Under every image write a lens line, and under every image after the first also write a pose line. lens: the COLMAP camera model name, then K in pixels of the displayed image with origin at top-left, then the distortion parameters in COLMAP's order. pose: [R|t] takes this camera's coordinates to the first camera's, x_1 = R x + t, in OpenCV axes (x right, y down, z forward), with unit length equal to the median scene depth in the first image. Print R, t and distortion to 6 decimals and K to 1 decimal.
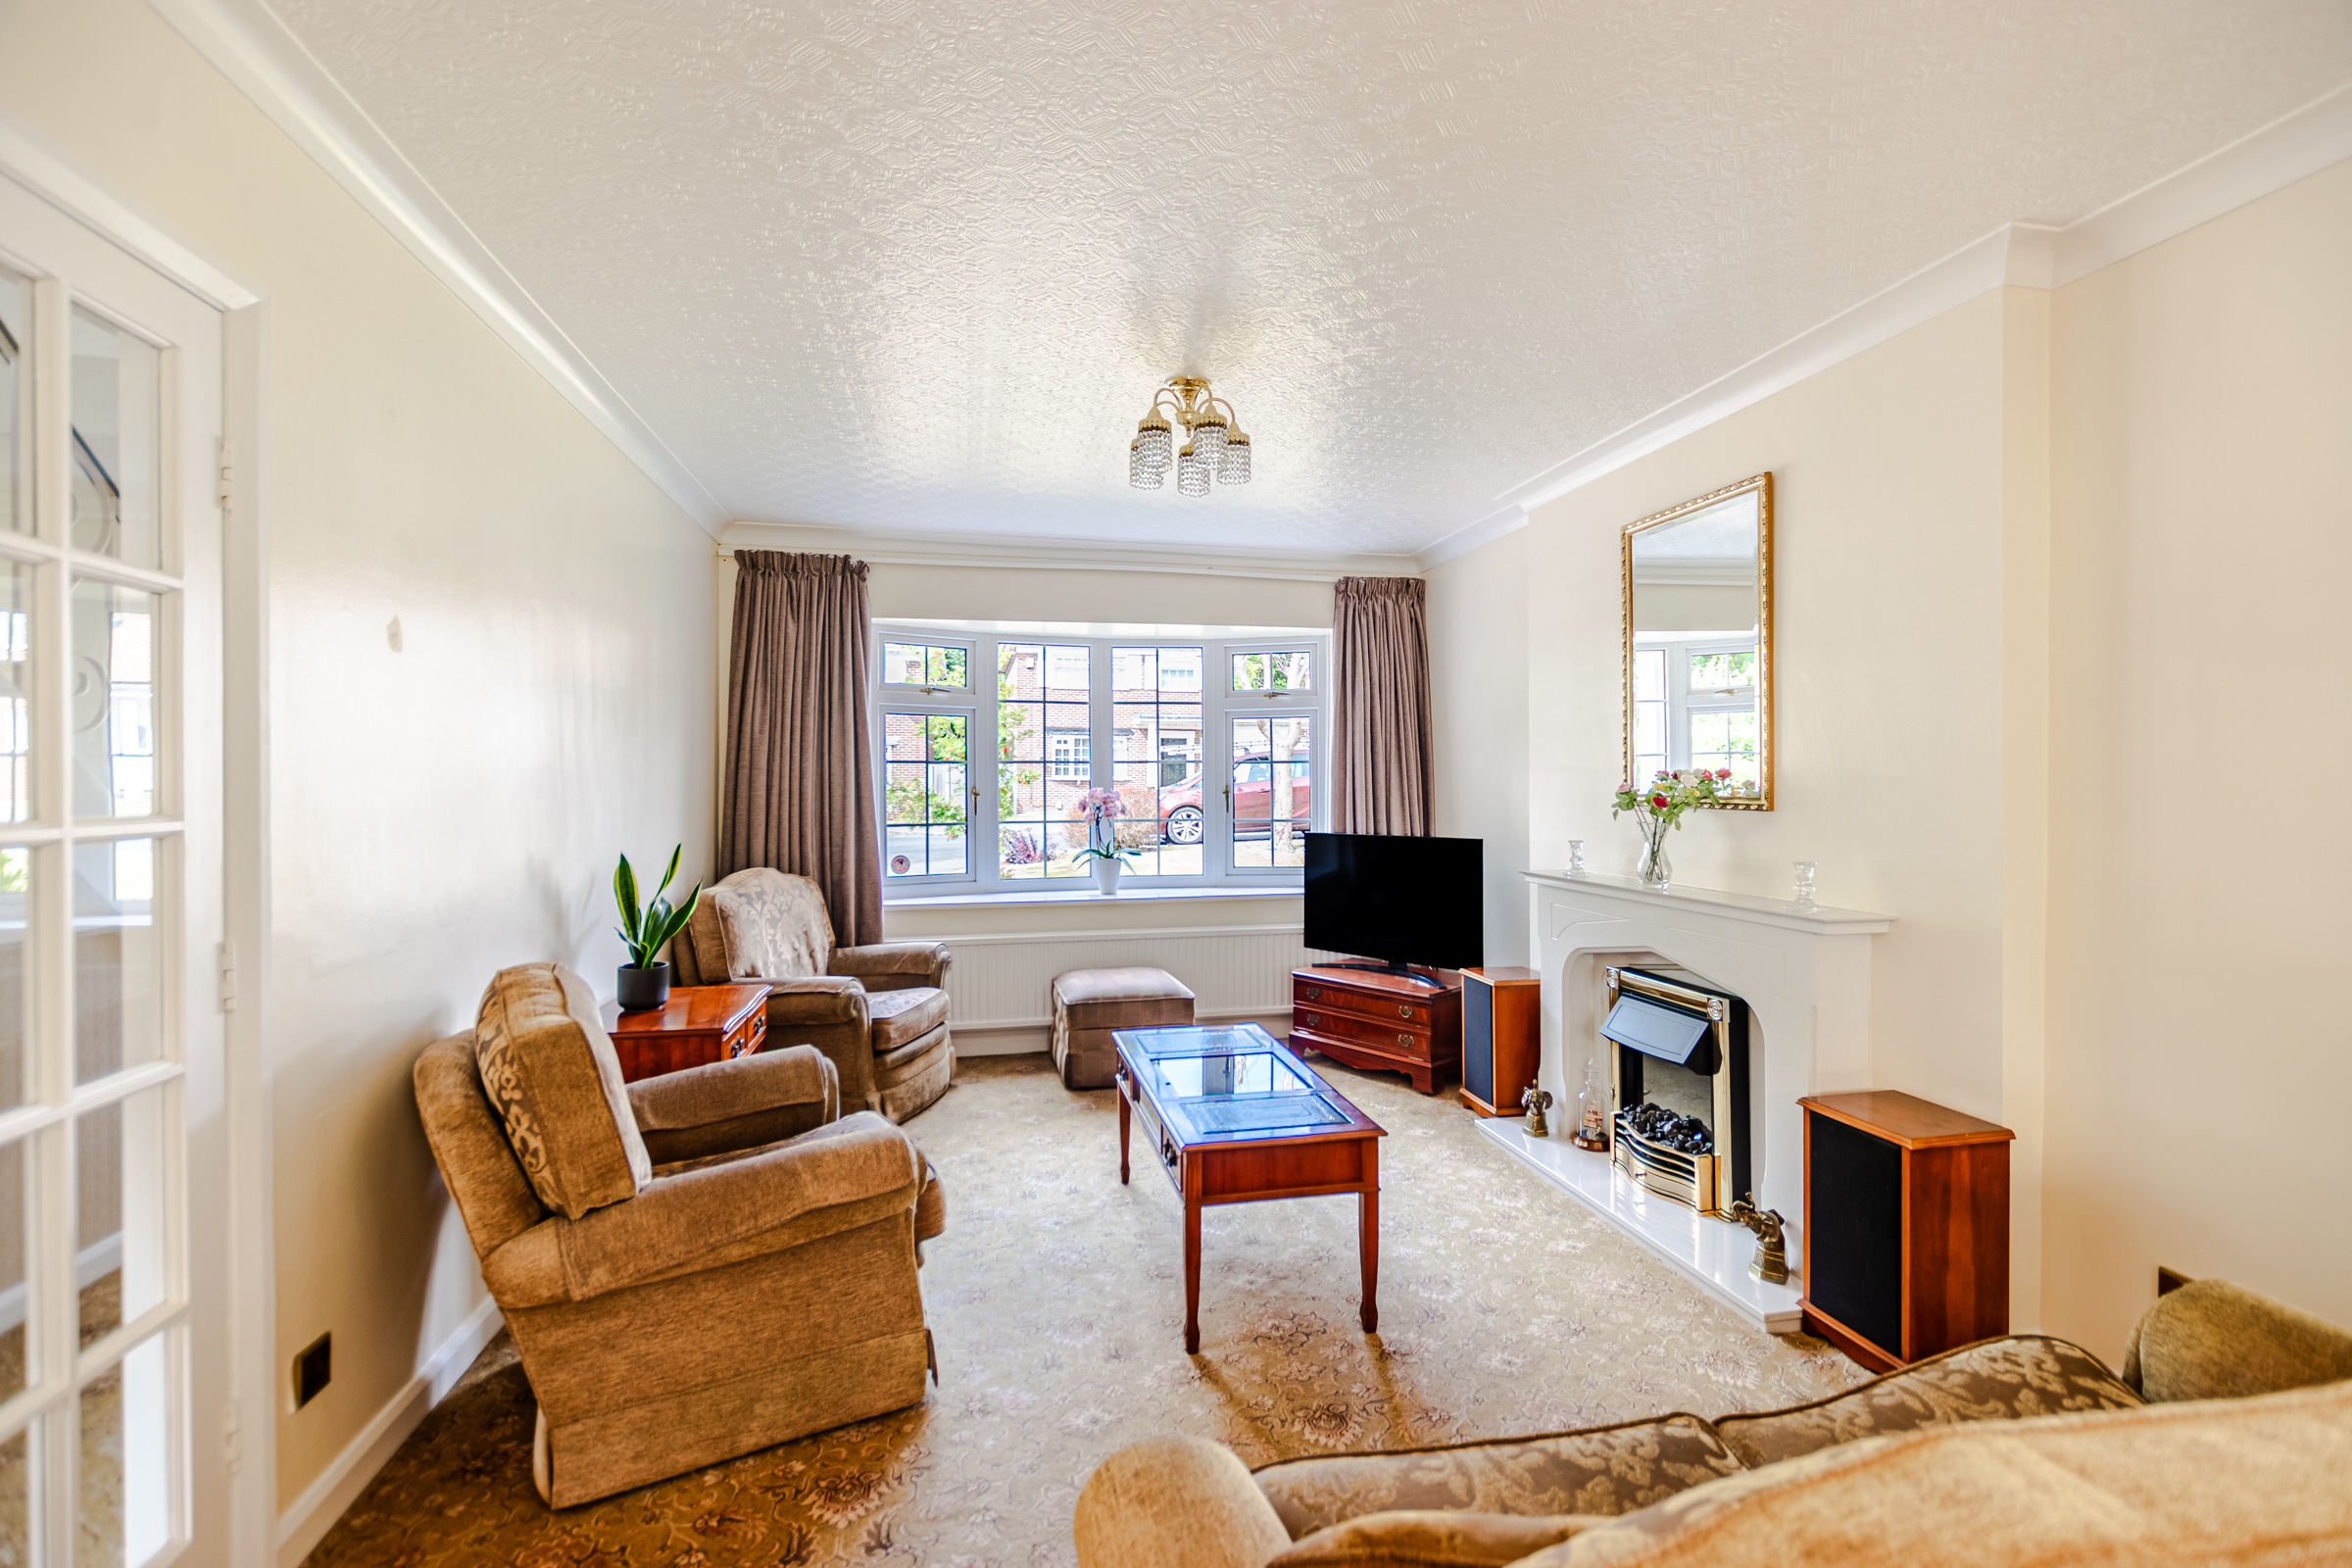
lens RADIAL K [[1016.1, 0, 1206.4], [0, 1016.1, 782.5], [0, 0, 1]] dist [0.002168, -0.000363]
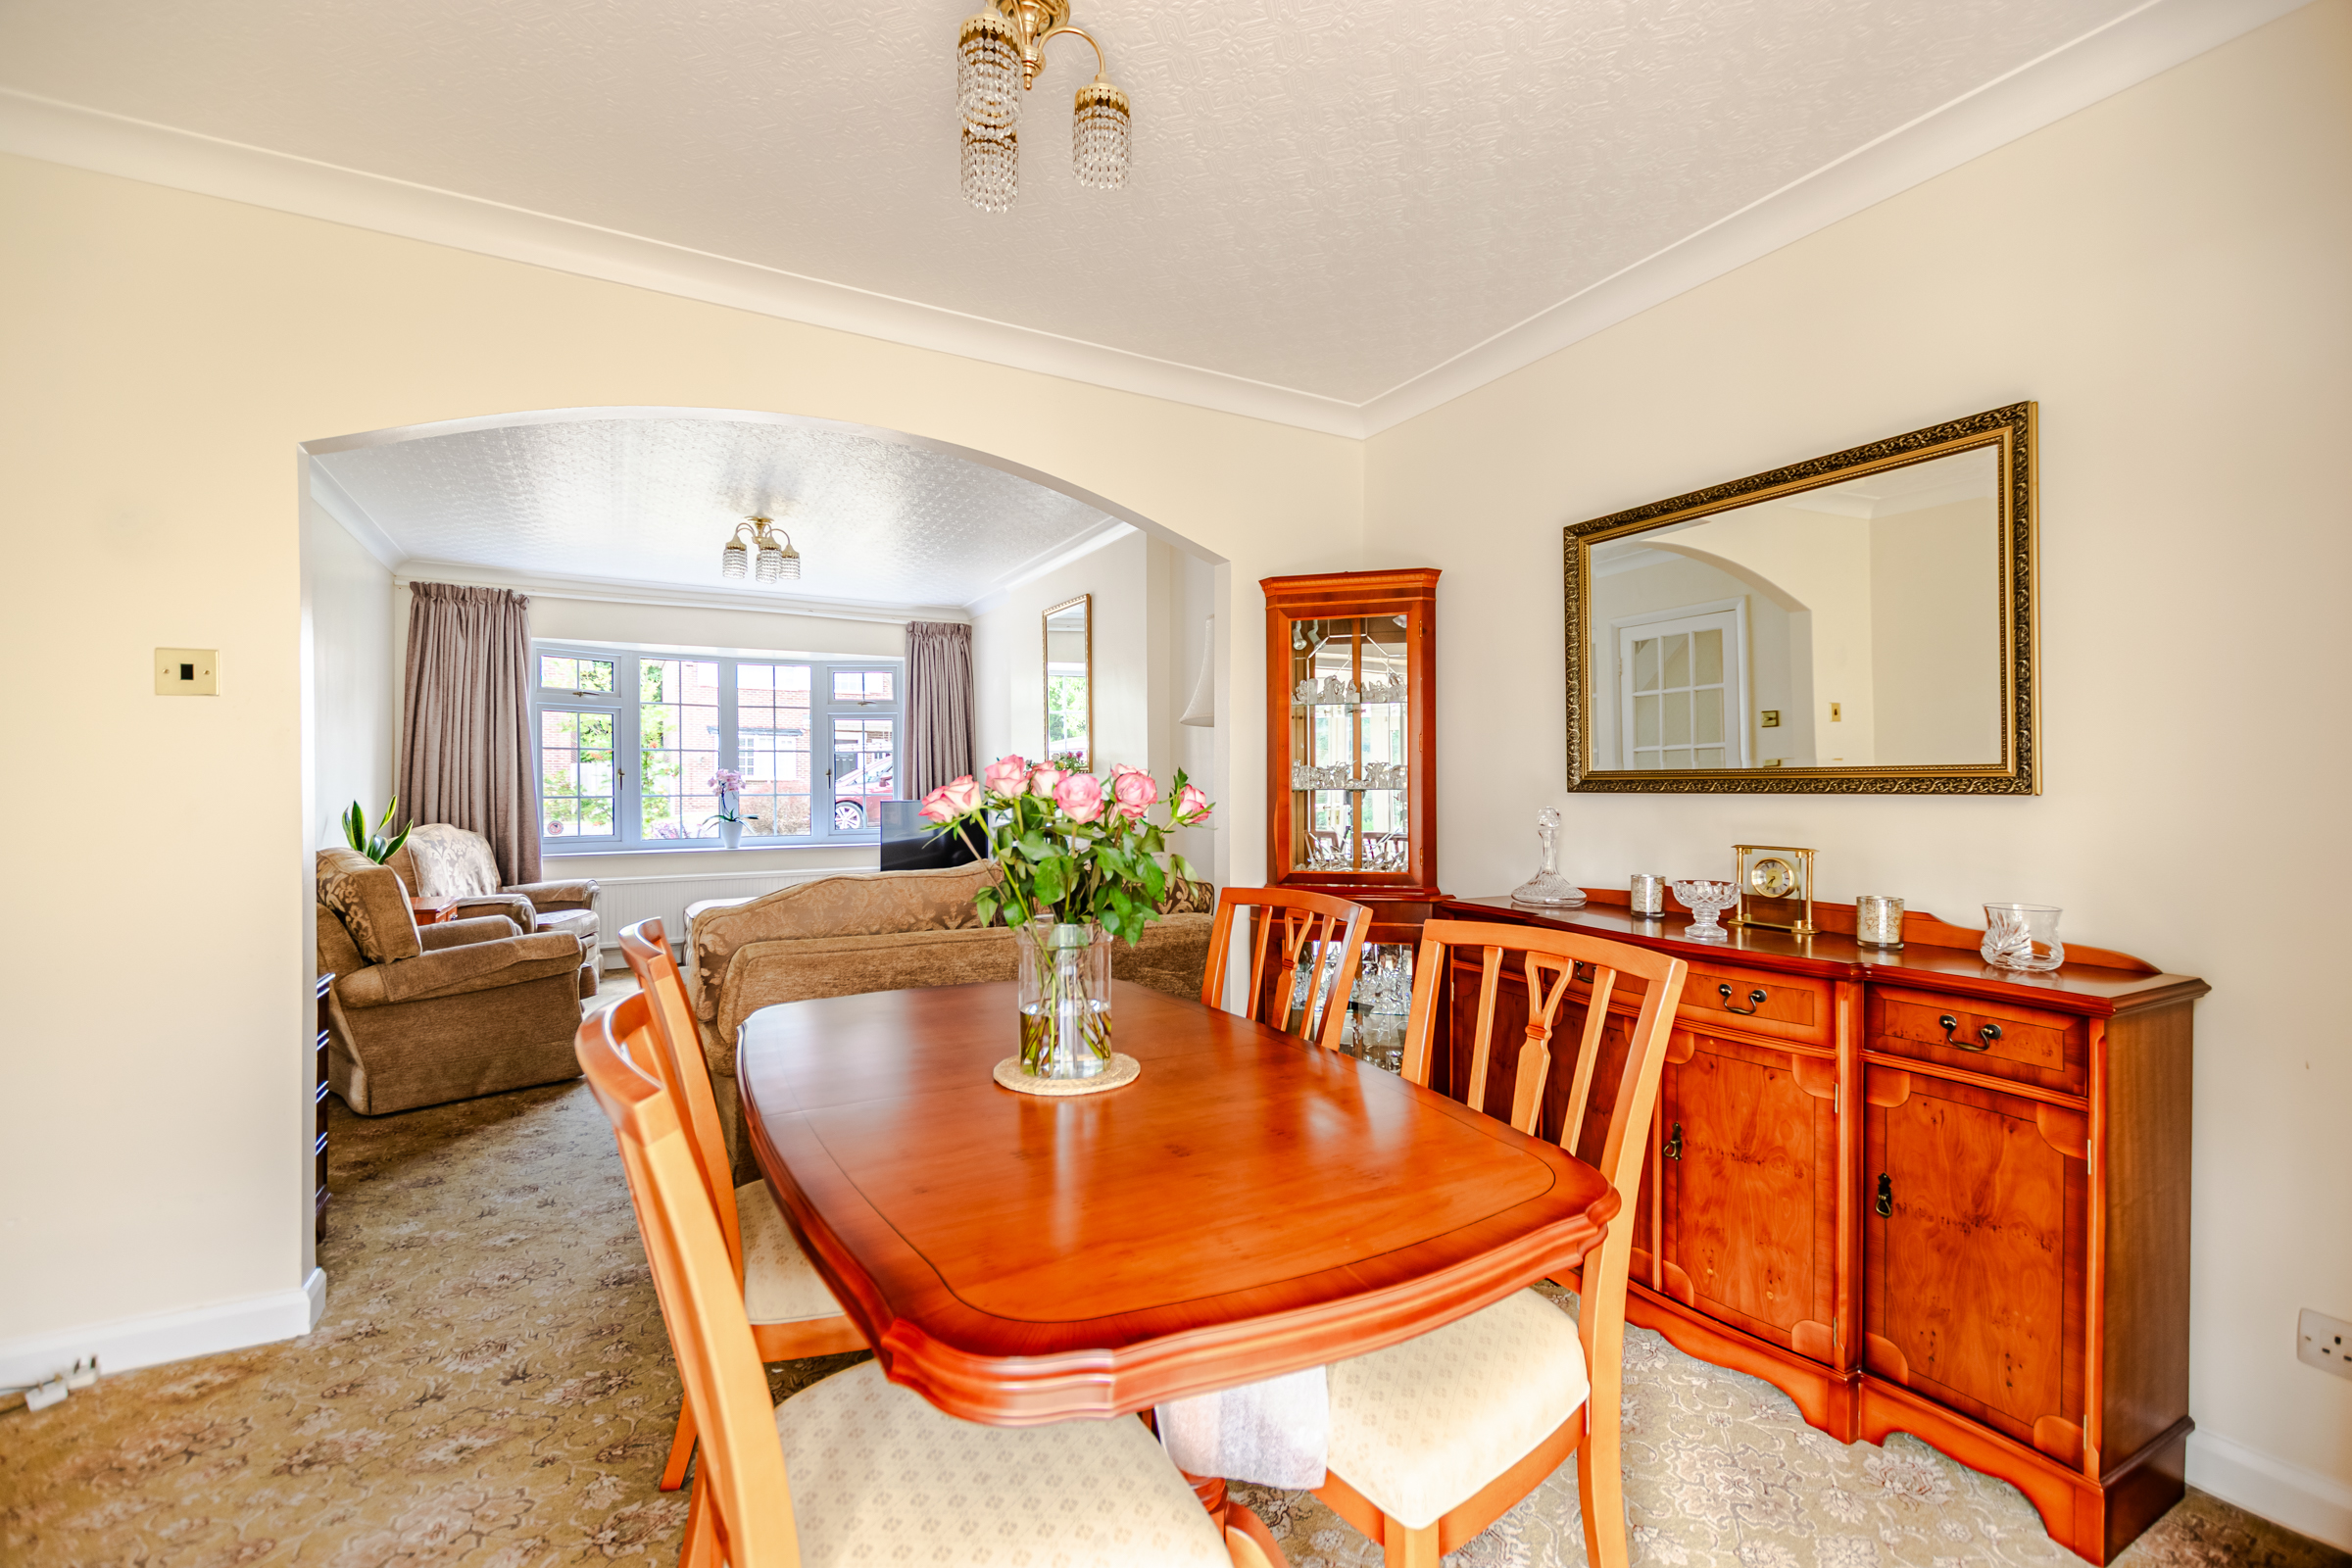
lens RADIAL K [[1016.1, 0, 1206.4], [0, 1016.1, 782.5], [0, 0, 1]] dist [0.002168, -0.000363]
pose [[0.957047, -0.000160, 0.289934, 0.132670], [0.001361, 0.999991, -0.003938, 0.033744], [-0.289931, 0.004164, 0.957039, -0.543218]]
